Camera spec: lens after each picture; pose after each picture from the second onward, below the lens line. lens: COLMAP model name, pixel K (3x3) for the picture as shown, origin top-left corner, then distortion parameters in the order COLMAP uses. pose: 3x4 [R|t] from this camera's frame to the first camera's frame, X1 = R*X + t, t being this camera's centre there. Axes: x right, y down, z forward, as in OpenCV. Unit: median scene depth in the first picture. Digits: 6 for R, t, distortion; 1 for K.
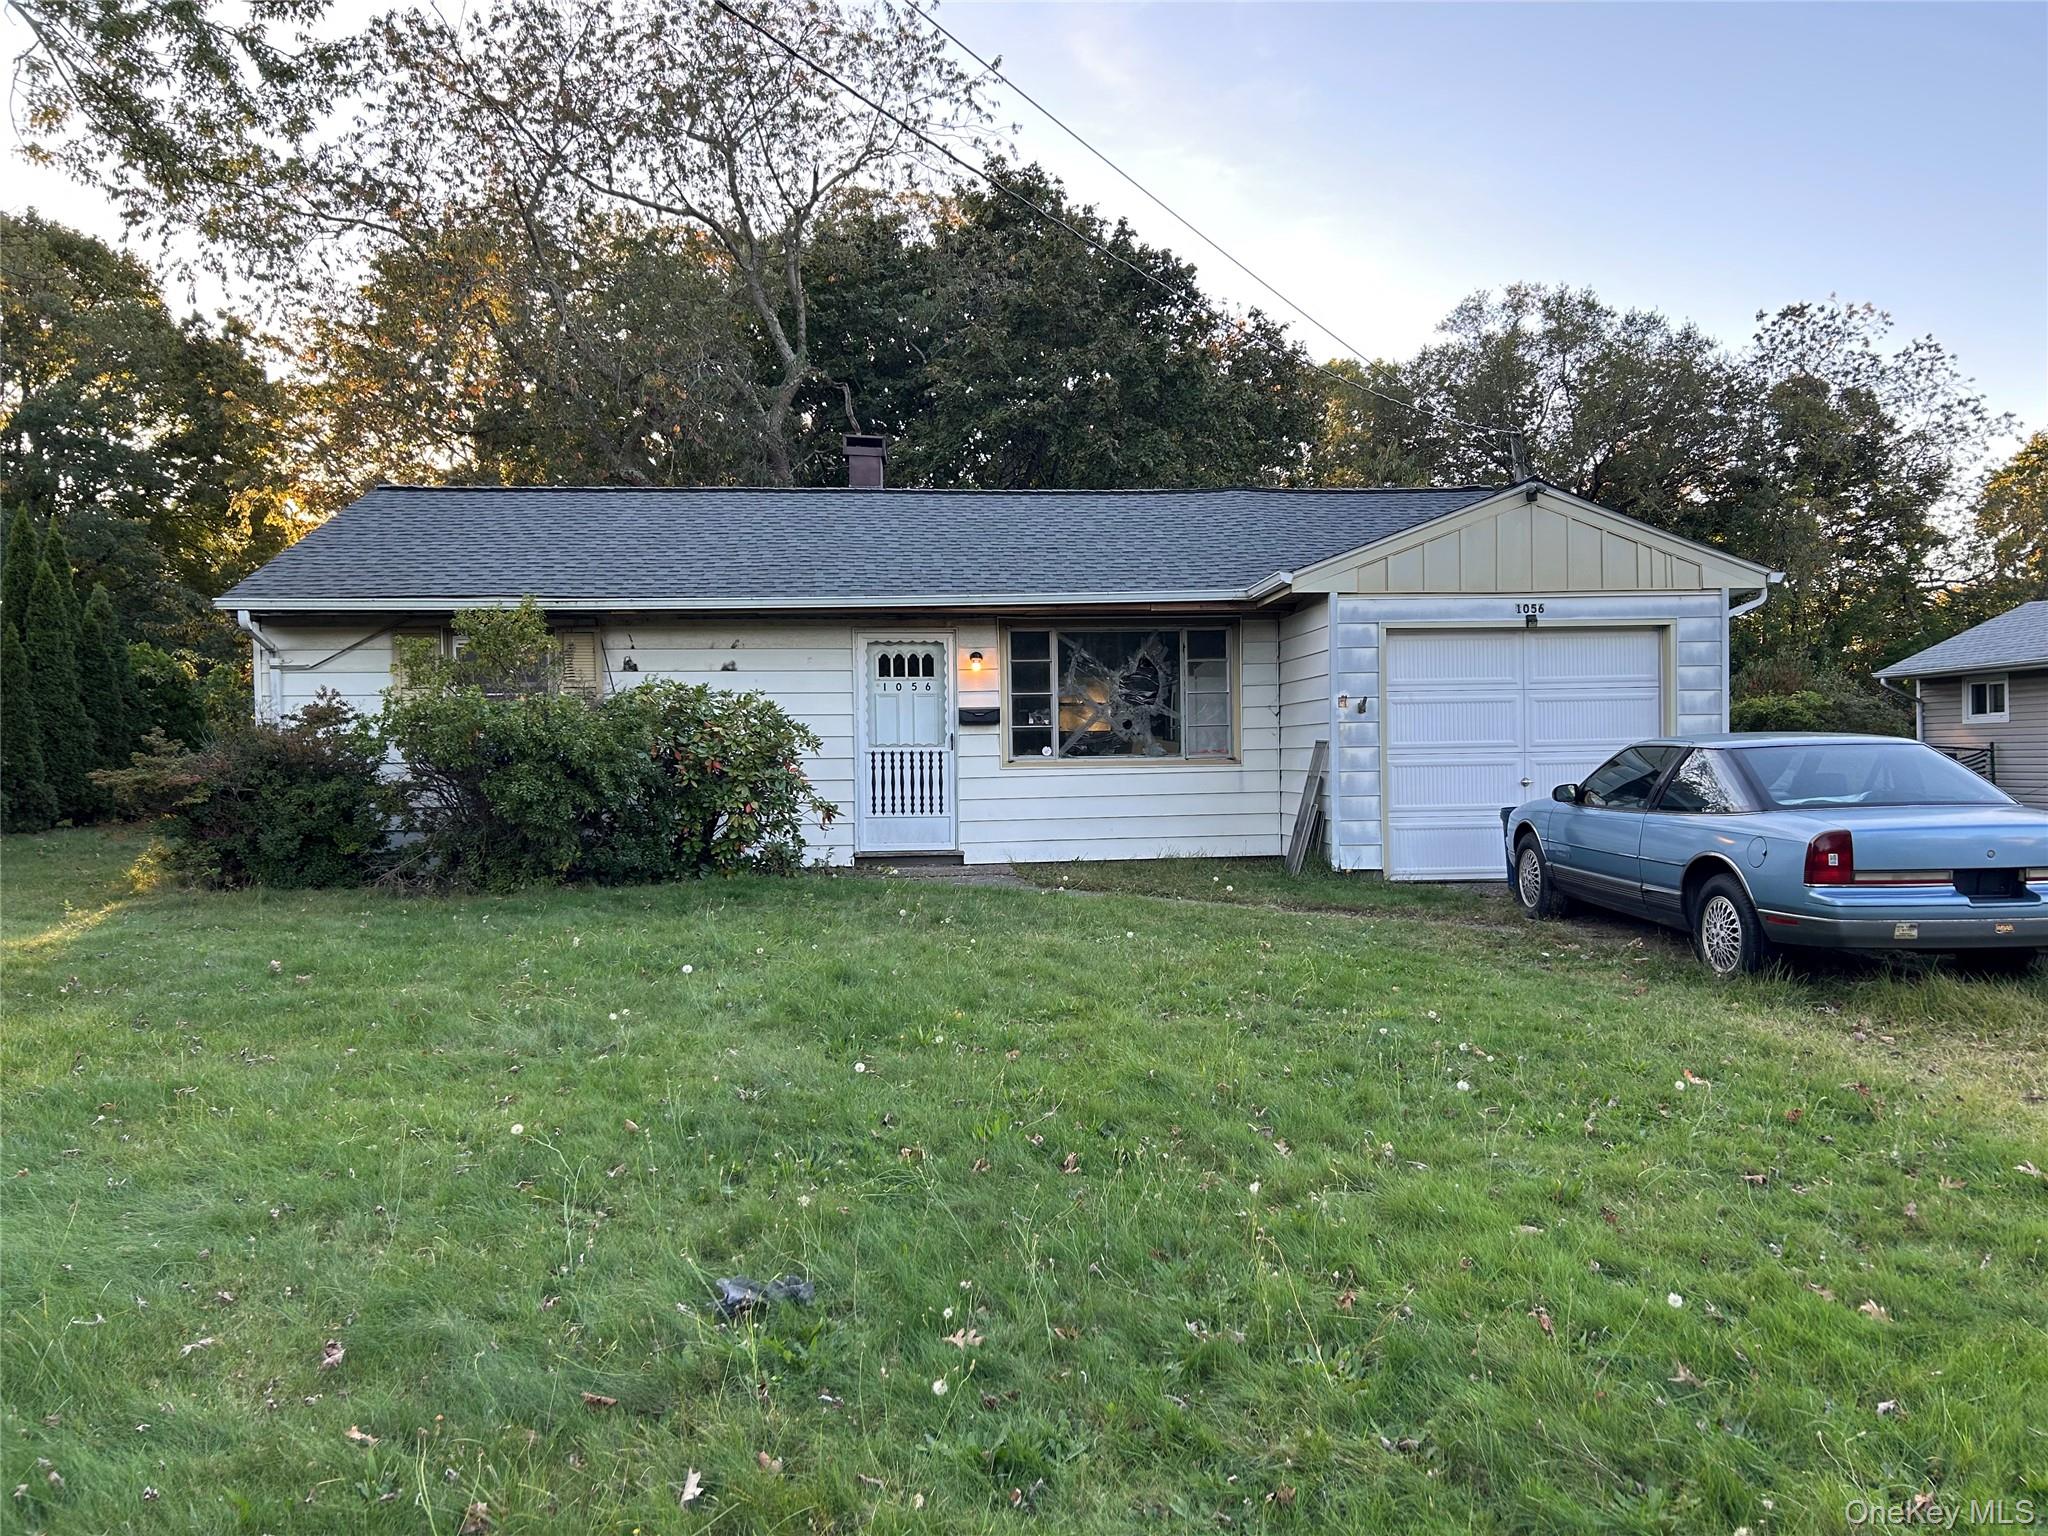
lens RADIAL K [[1553.3, 0, 1022.0], [0, 1553.3, 763.8], [0, 0, 1]] dist [0.041535, -0.029991]
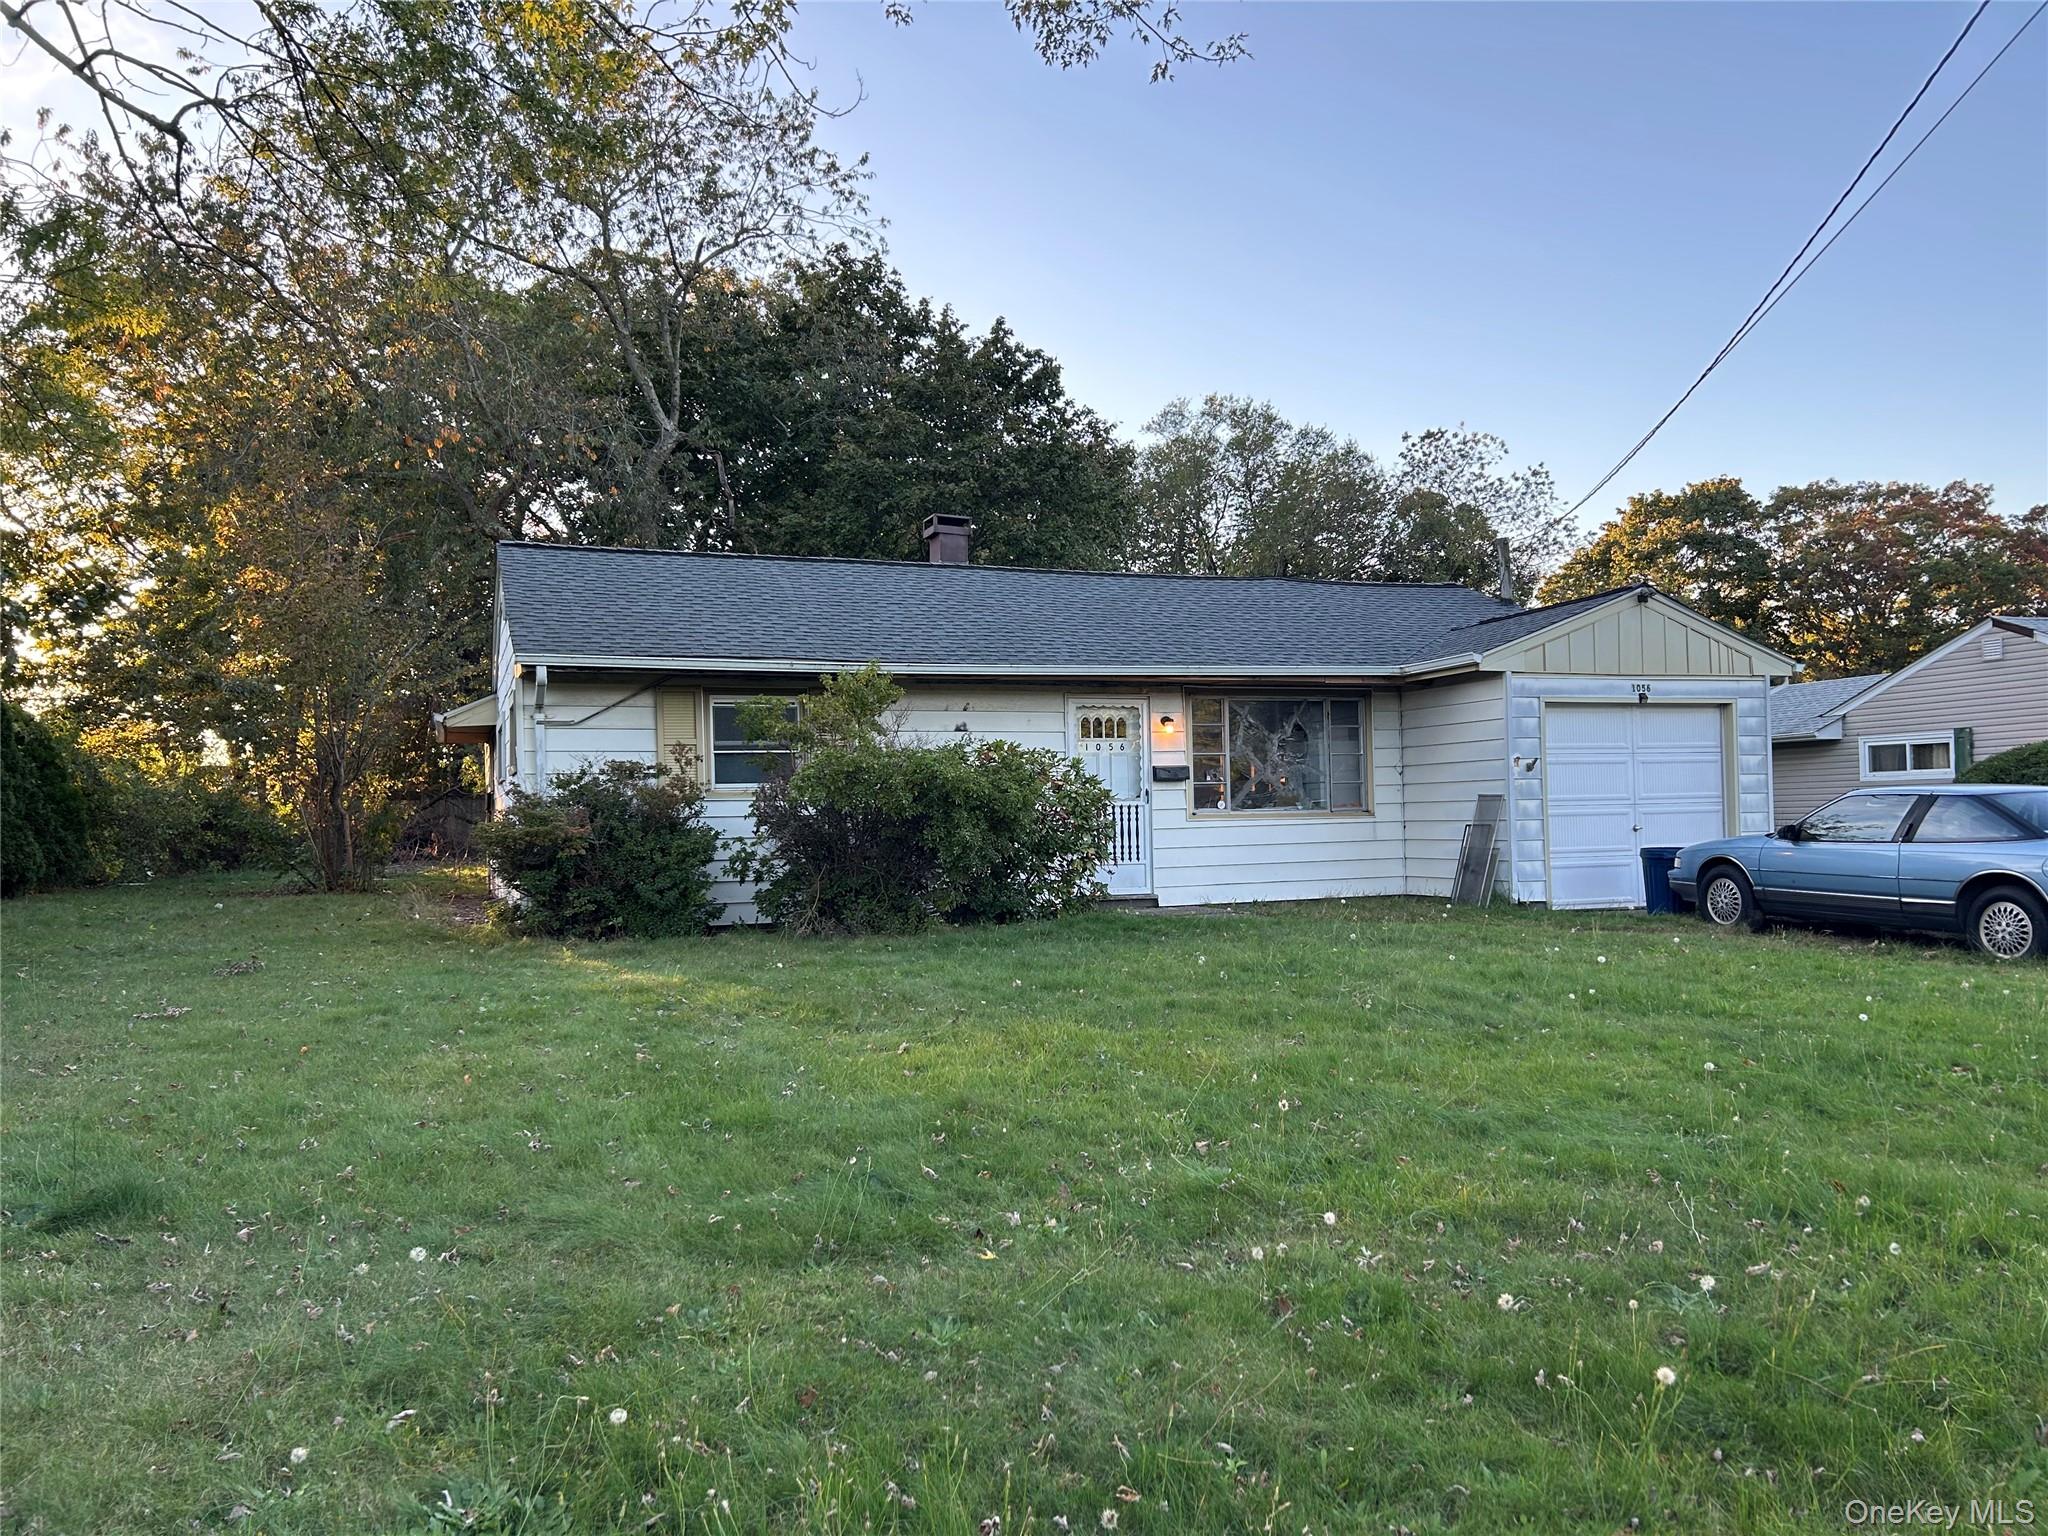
lens RADIAL K [[1553.3, 0, 1021.6], [0, 1553.3, 772.7], [0, 0, 1]] dist [0.041535, -0.029991]
pose [[0.959448, 0.004129, 0.281856, -0.446006], [0.006875, 0.999252, -0.038042, 0.010507], [-0.281803, 0.038437, 0.958702, -0.045635]]
